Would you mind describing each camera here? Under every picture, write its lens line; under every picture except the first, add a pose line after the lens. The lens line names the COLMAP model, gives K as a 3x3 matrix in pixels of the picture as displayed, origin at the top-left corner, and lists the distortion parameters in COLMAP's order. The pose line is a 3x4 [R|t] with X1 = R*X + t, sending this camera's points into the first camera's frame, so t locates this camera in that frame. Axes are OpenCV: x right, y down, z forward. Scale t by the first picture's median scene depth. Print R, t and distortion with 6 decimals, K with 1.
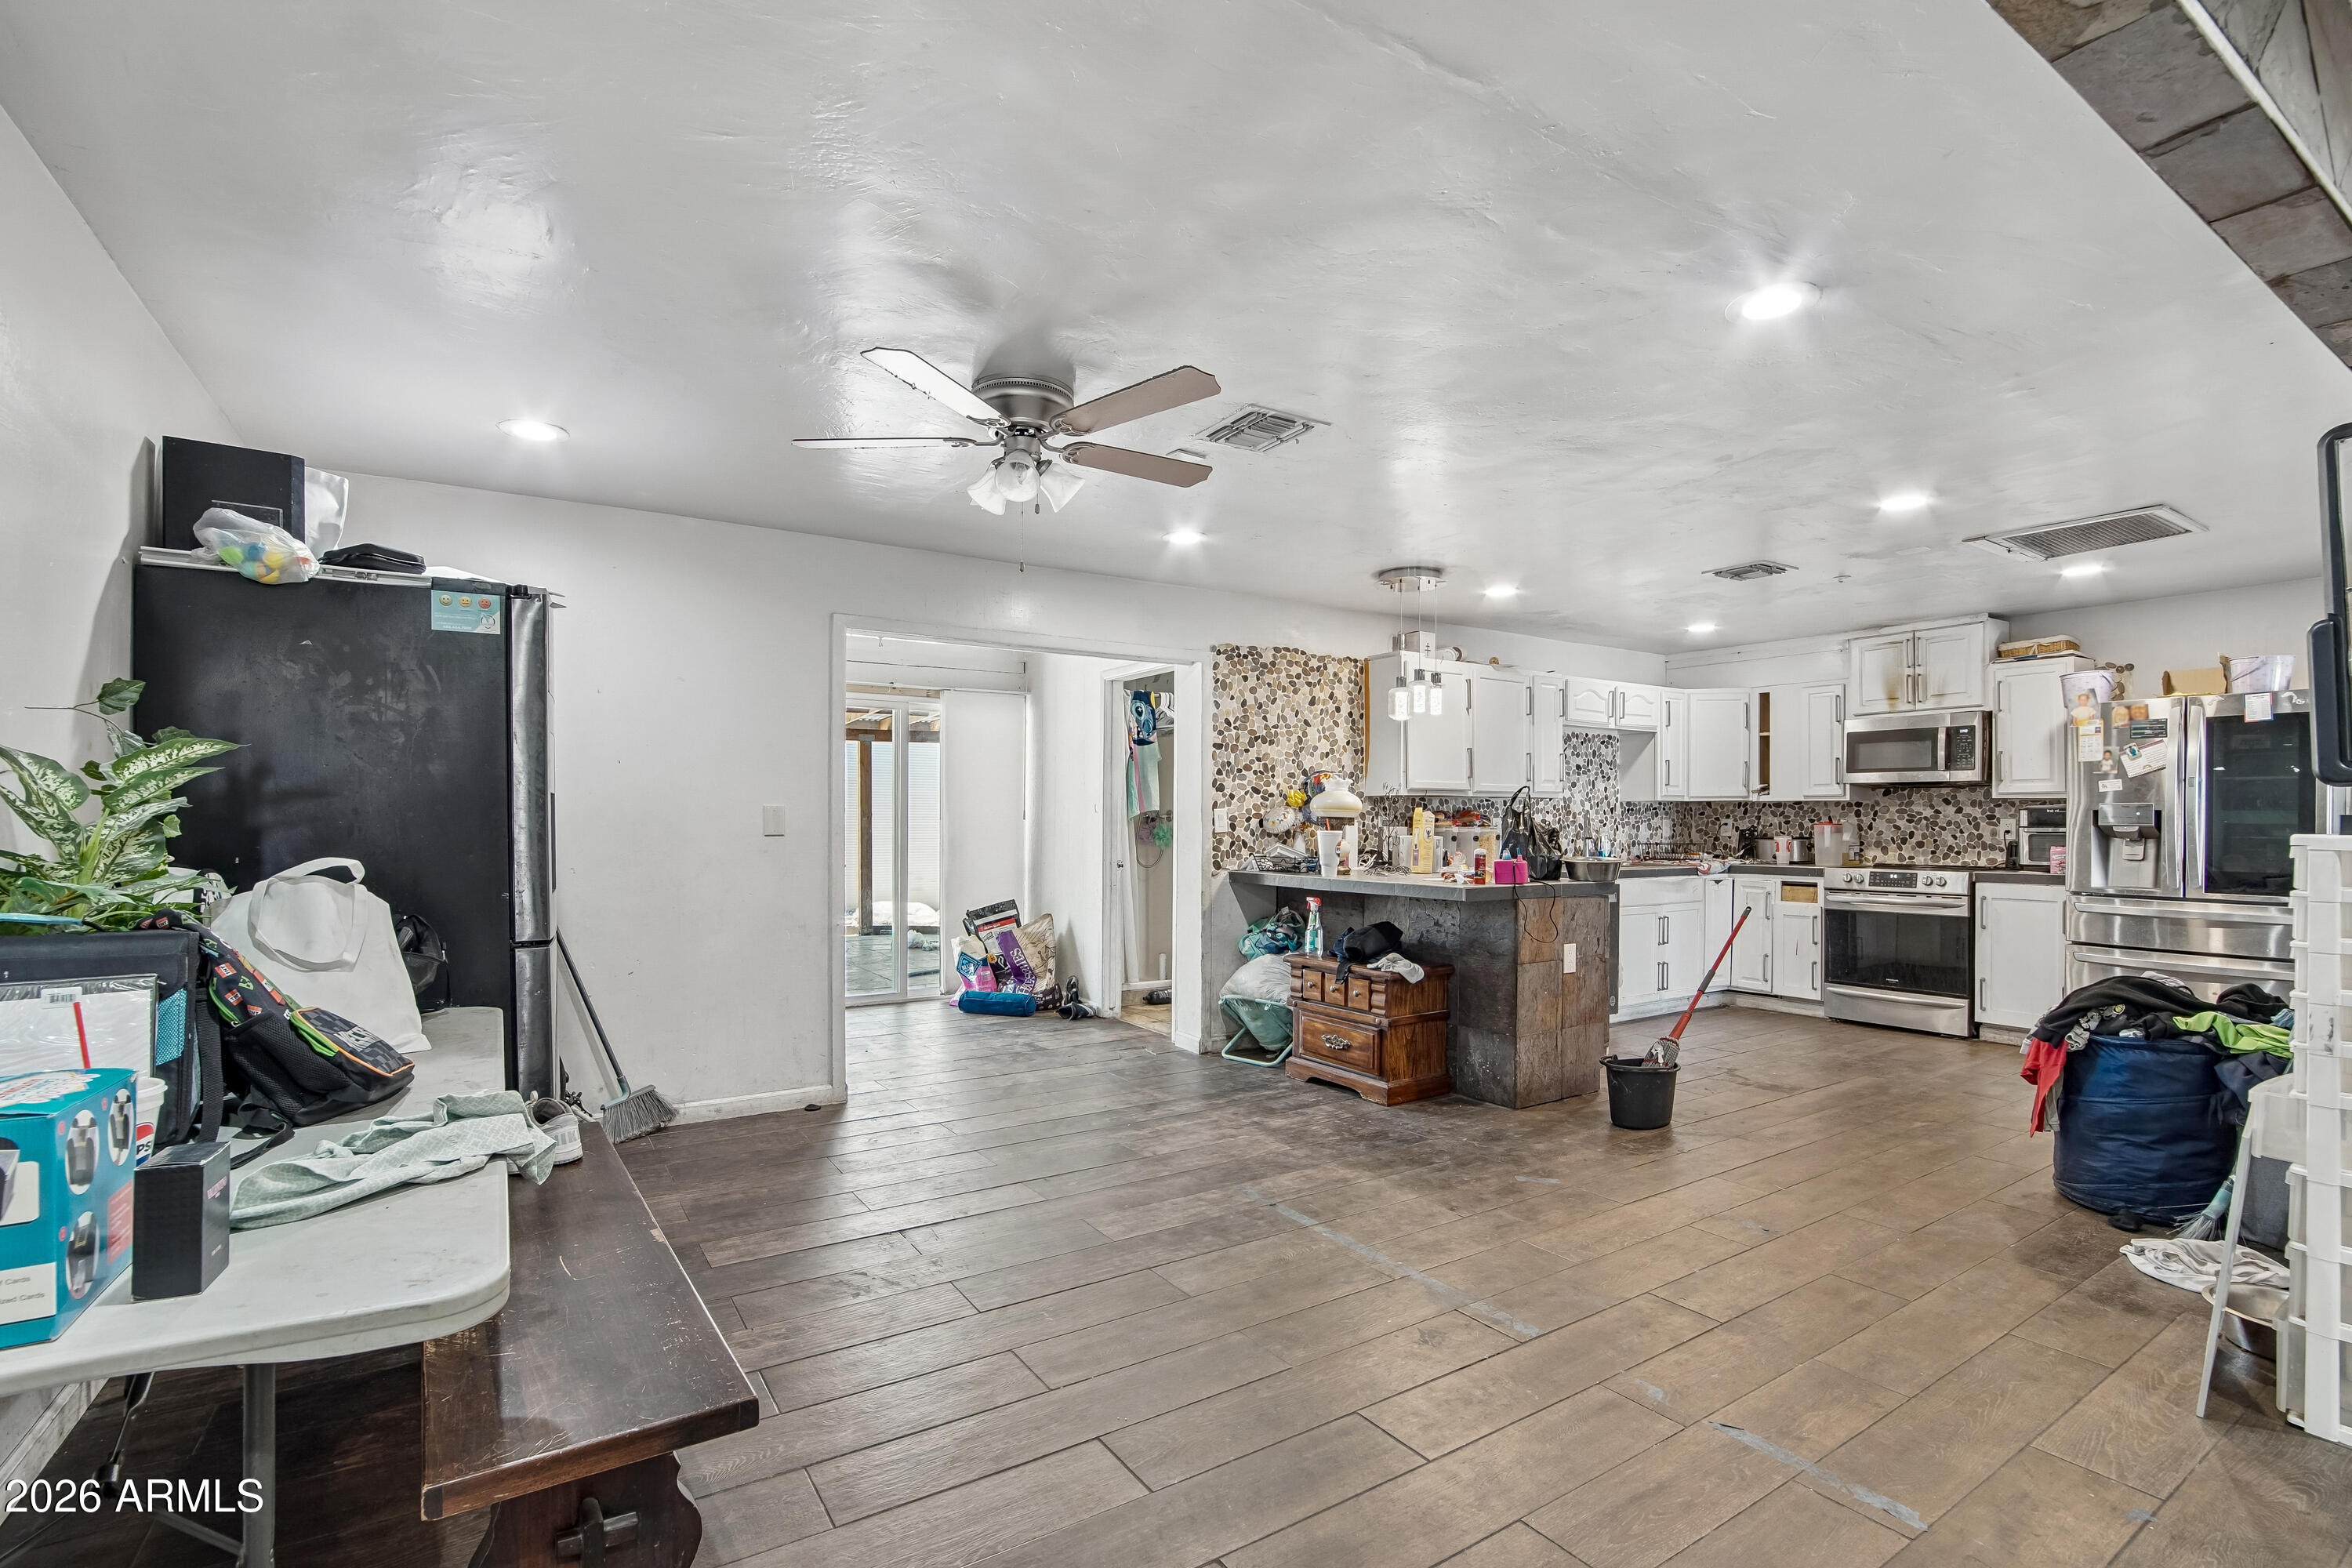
lens RADIAL K [[1066.1, 0, 1160.1], [0, 1066.1, 819.4], [0, 0, 1]] dist [-0.034624, 0.004934]
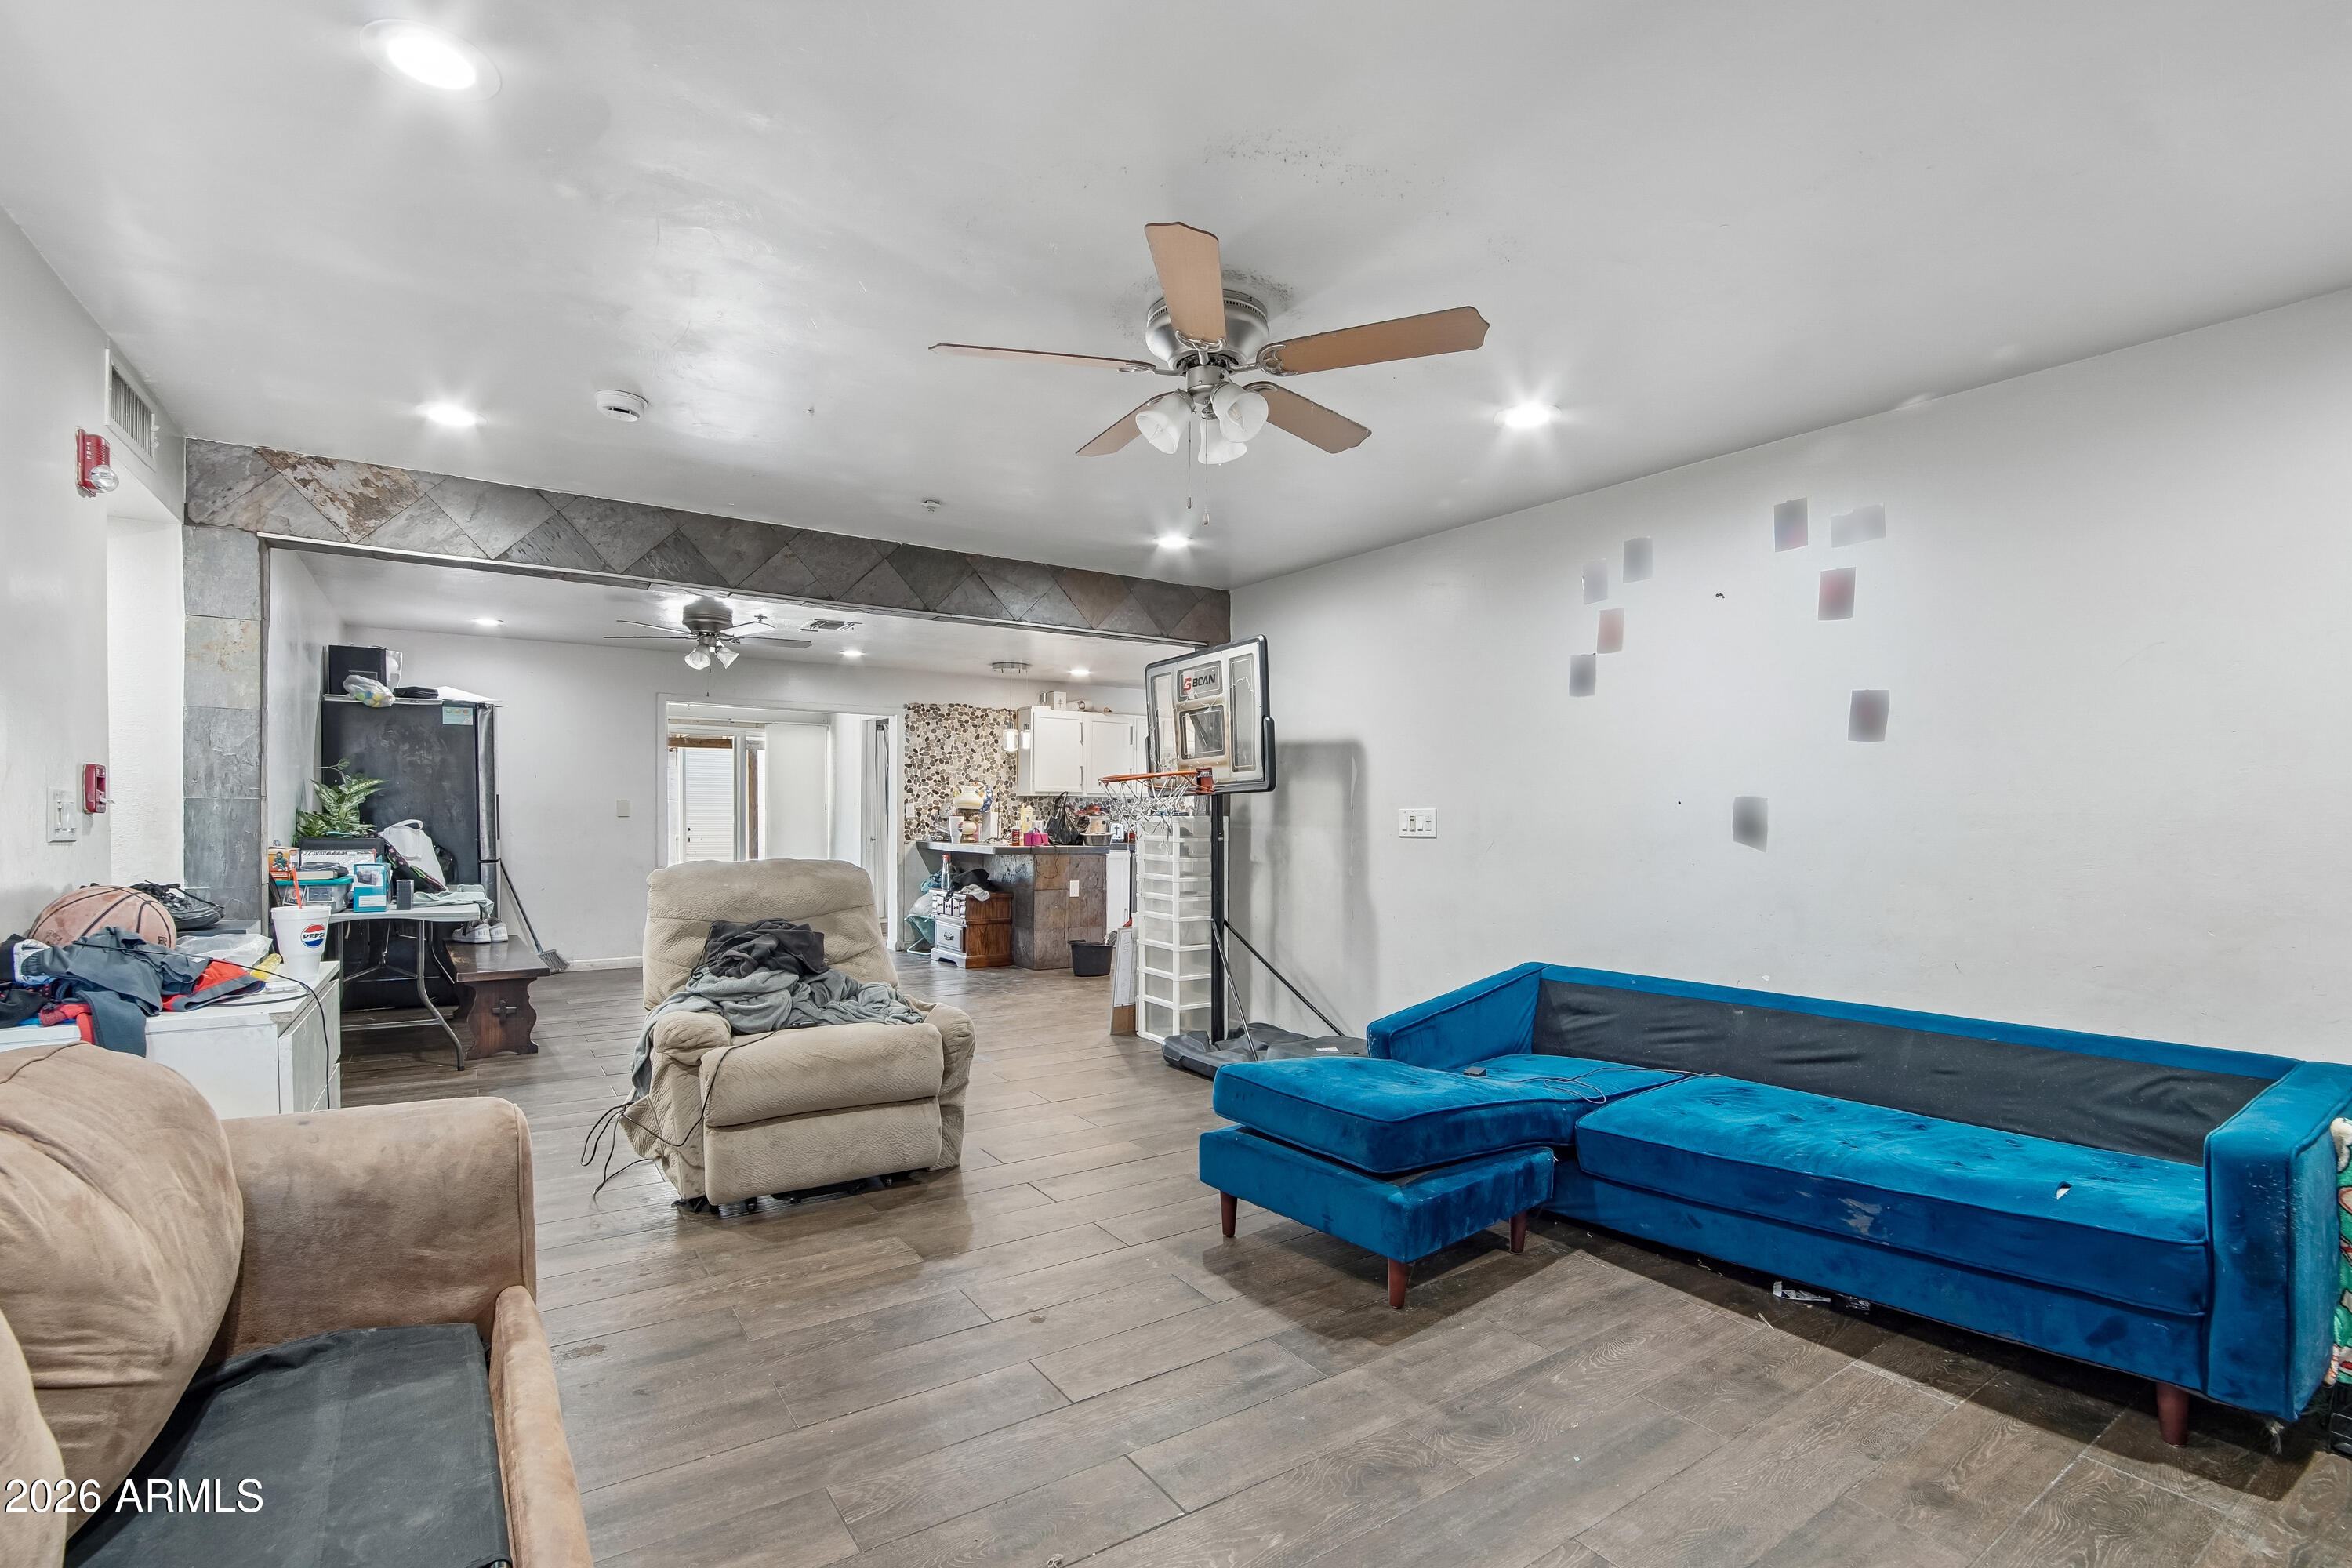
lens RADIAL K [[1066.1, 0, 1152.1], [0, 1066.1, 838.4], [0, 0, 1]] dist [-0.034624, 0.004934]
pose [[0.999853, 0.005999, 0.016037, 0.405984], [-0.006380, 0.999695, 0.023863, 0.002727], [-0.015889, -0.023962, 0.999587, -0.655357]]
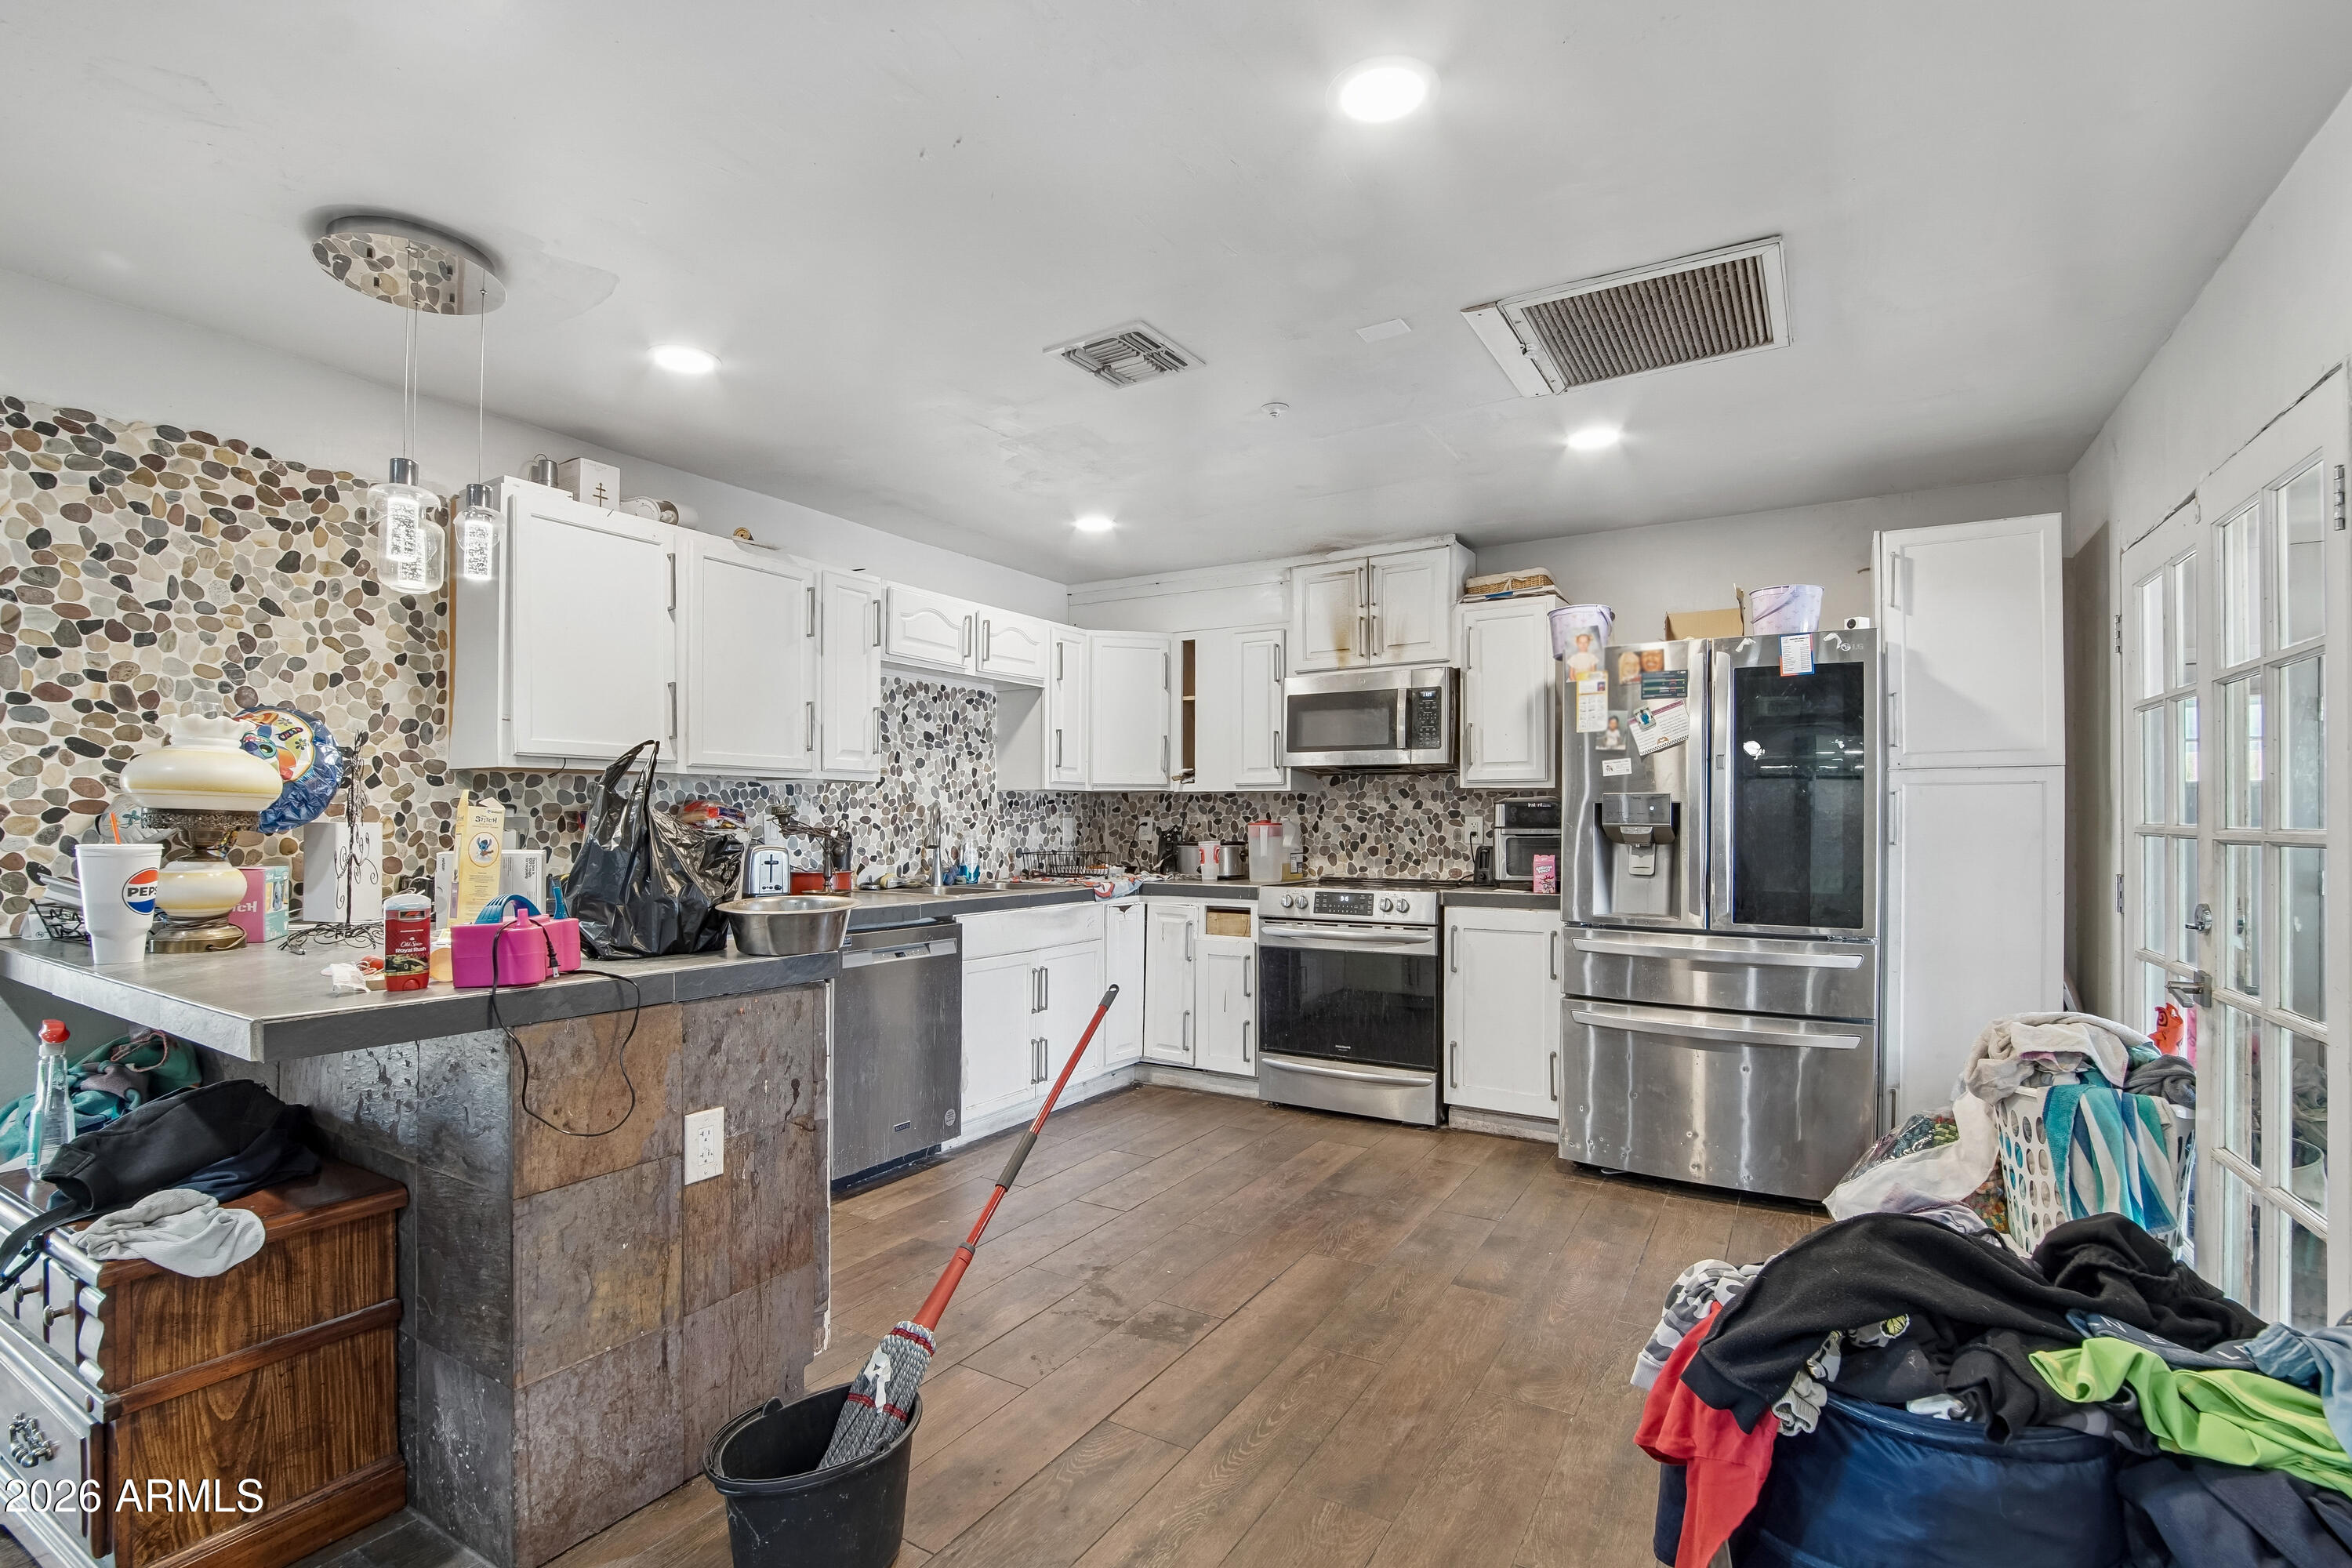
lens RADIAL K [[1066.1, 0, 1161.2], [0, 1066.1, 818.5], [0, 0, 1]] dist [-0.034624, 0.004934]
pose [[0.900016, -0.000080, 0.435857, 0.305099], [0.000053, 1.000000, 0.000074, 0.001045], [-0.435857, -0.000044, 0.900016, 0.451400]]
